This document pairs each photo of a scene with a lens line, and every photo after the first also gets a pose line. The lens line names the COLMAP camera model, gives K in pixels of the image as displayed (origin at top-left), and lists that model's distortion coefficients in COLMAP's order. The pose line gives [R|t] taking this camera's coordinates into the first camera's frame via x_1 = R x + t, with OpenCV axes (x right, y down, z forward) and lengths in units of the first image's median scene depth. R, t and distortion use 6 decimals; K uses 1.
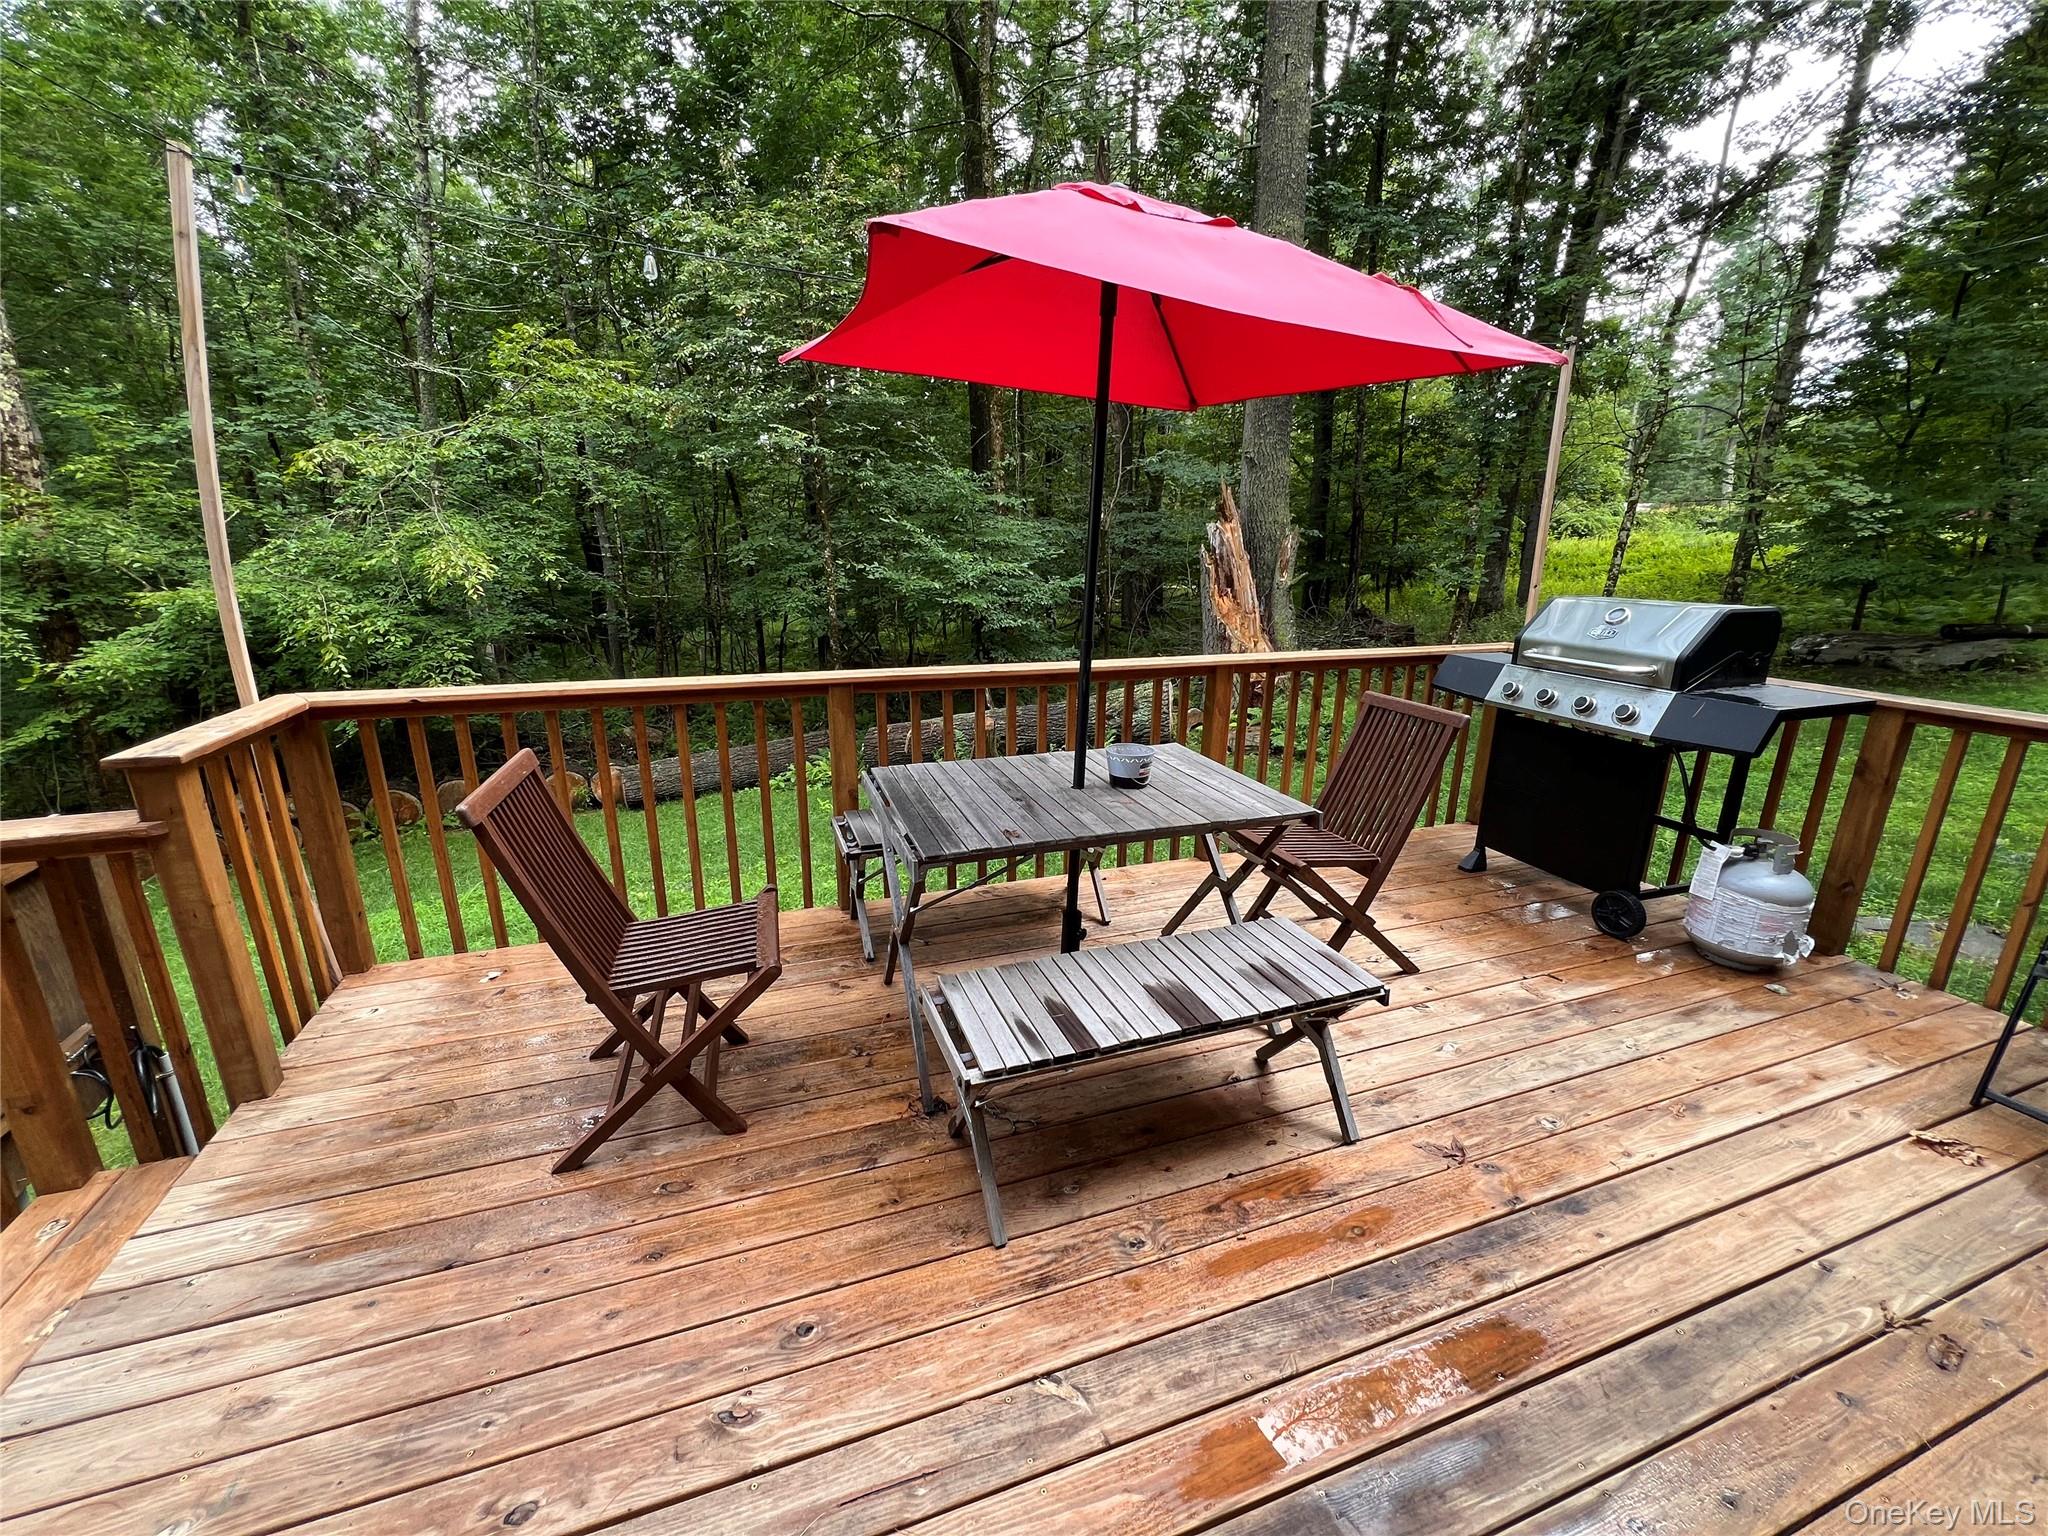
lens RADIAL K [[824.8, 0, 1024.0], [0, 824.8, 768.0], [0, 0, 1]] dist [-0.000109, 0.000072]
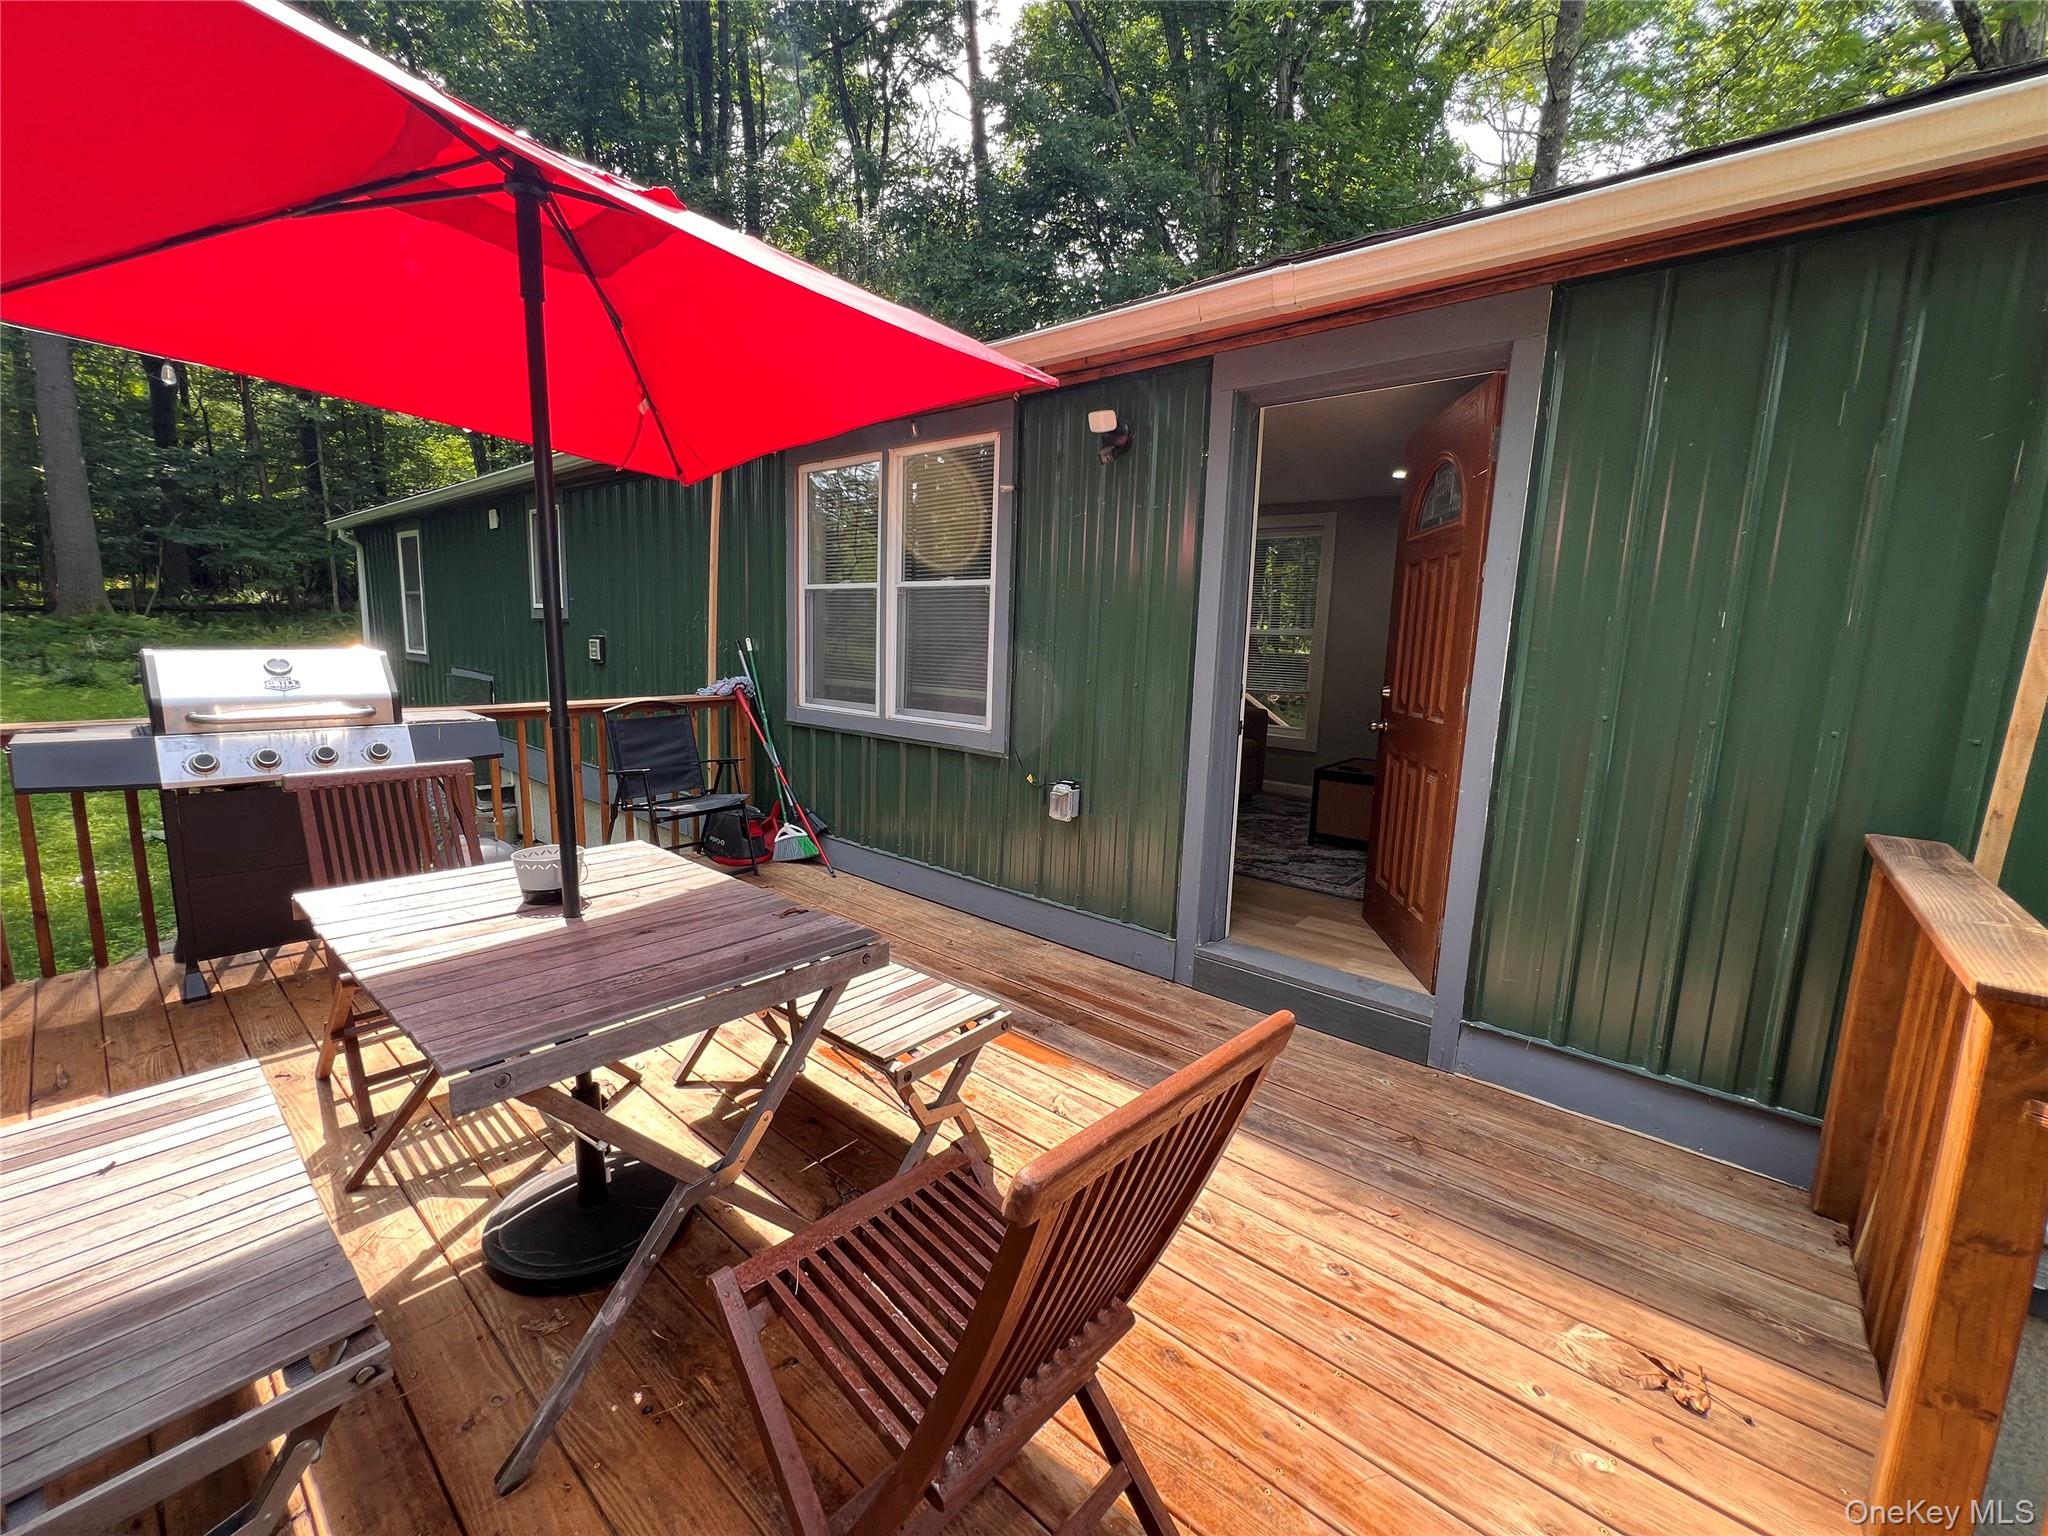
lens RADIAL K [[824.8, 0, 1024.0], [0, 824.8, 768.0], [0, 0, 1]] dist [-0.000109, 0.000072]
pose [[-0.502567, -0.158473, 0.849890, -0.570332], [0.200429, 0.934916, 0.292847, -0.180266], [-0.840984, 0.317518, -0.438096, 0.728903]]
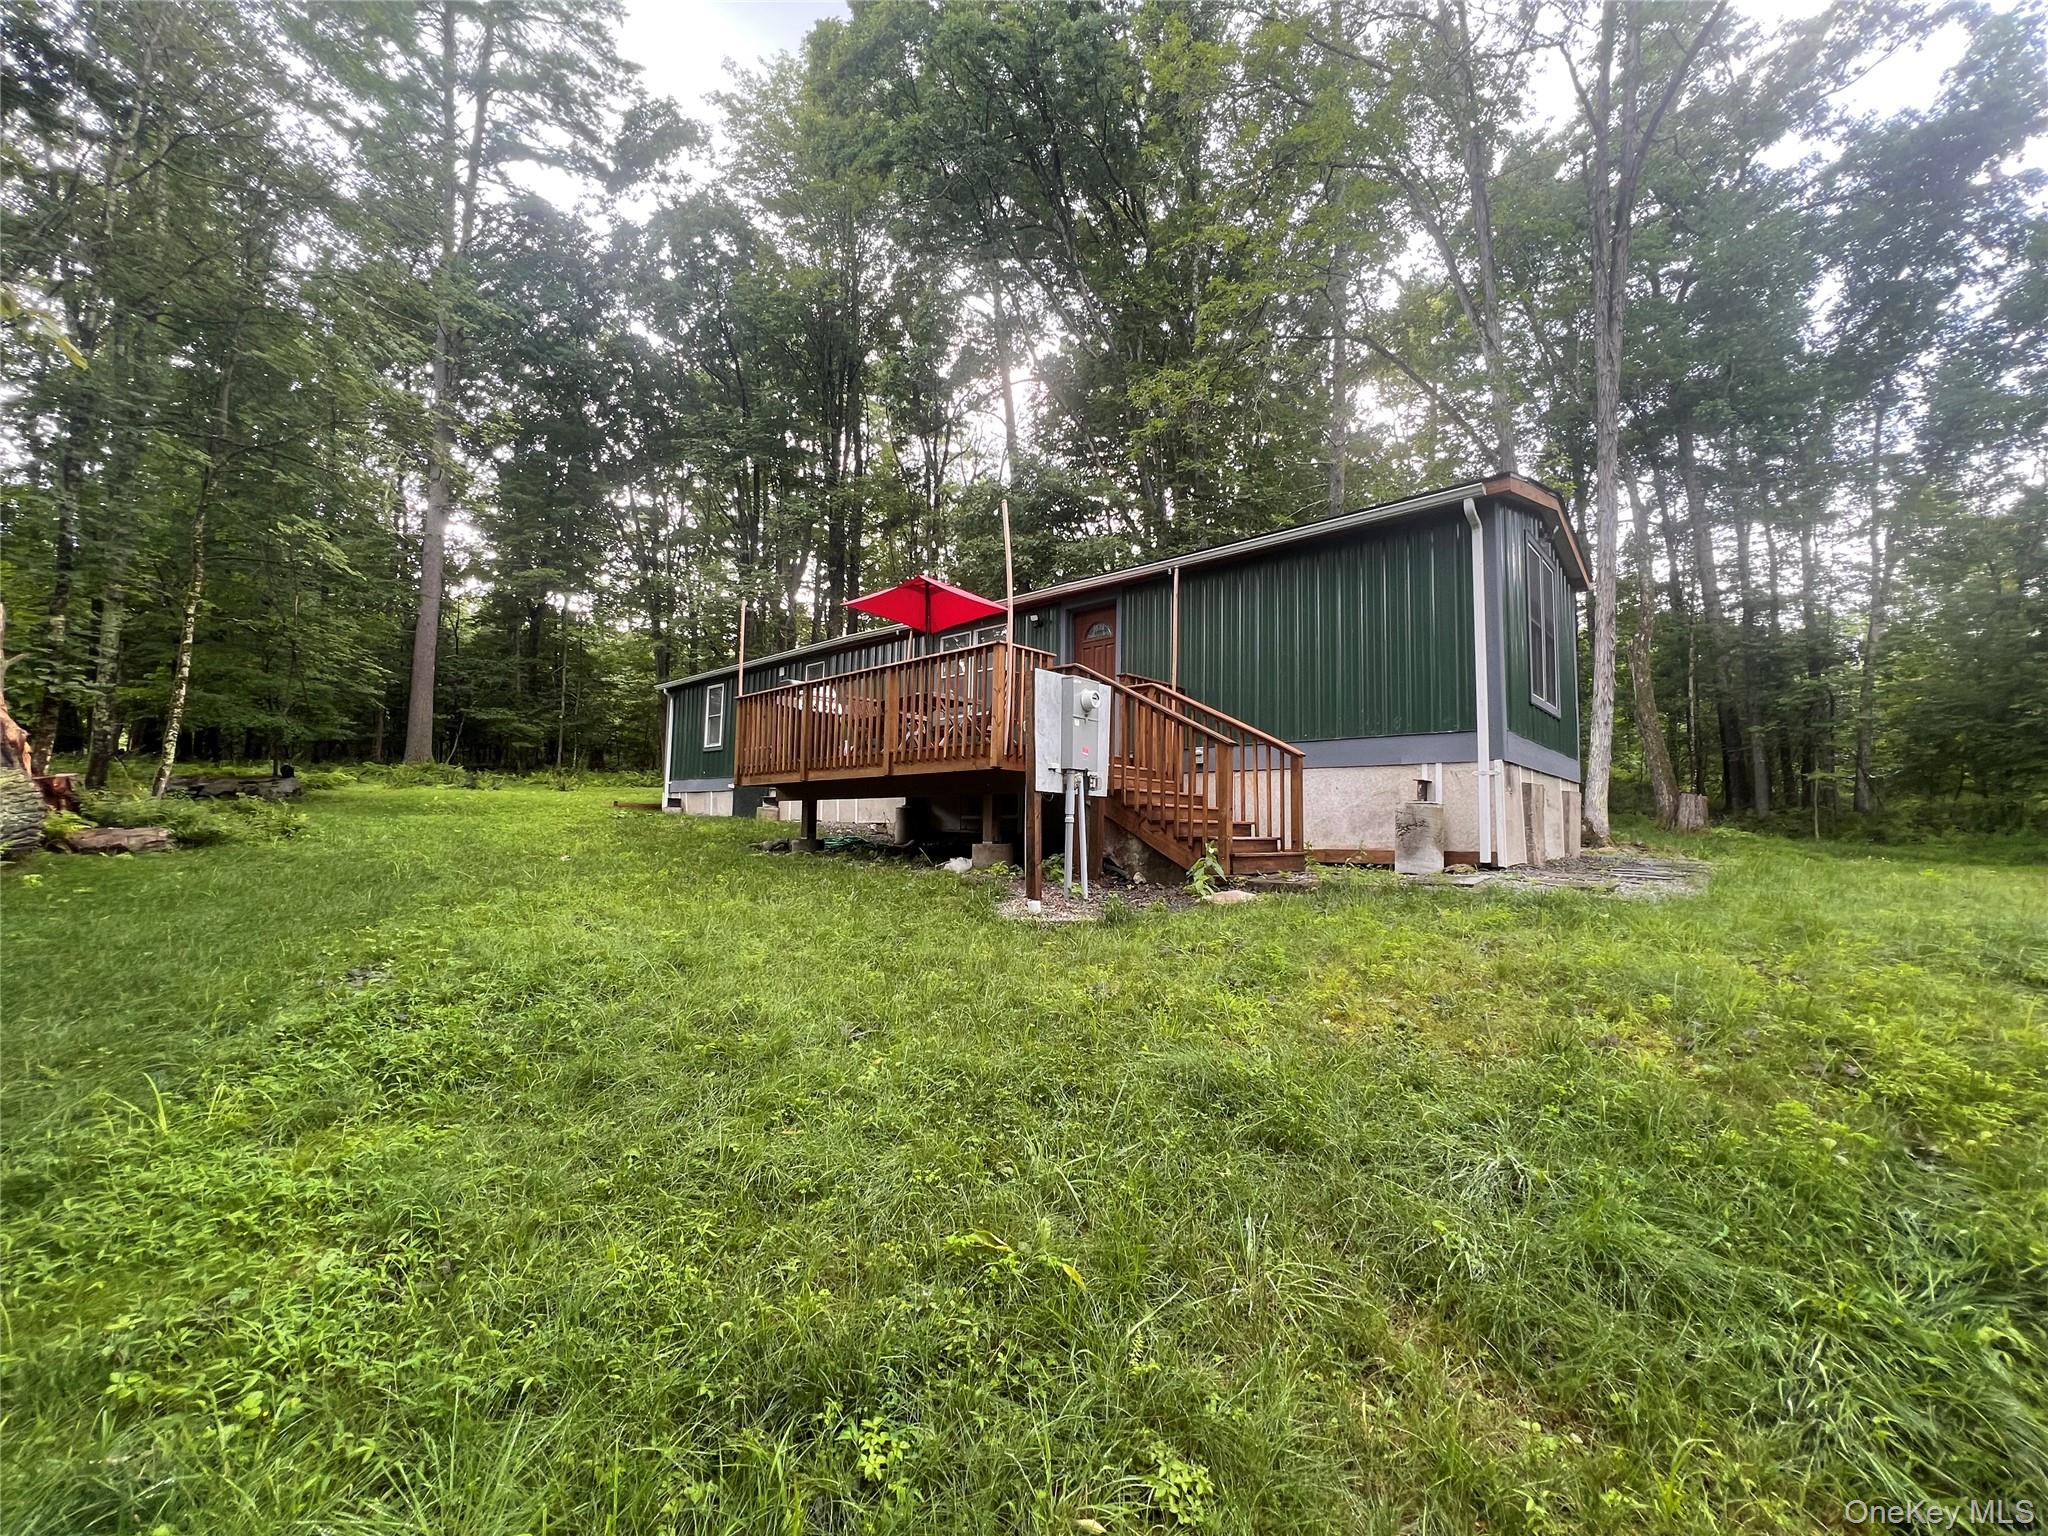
lens RADIAL K [[824.8, 0, 1024.0], [0, 824.8, 768.0], [0, 0, 1]] dist [-0.000109, 0.000072]
pose [[-0.459451, 0.050862, 0.886746, -1.244657], [0.224998, 0.972460, 0.060800, -0.084195], [-0.859233, 0.227450, -0.458242, 1.083631]]
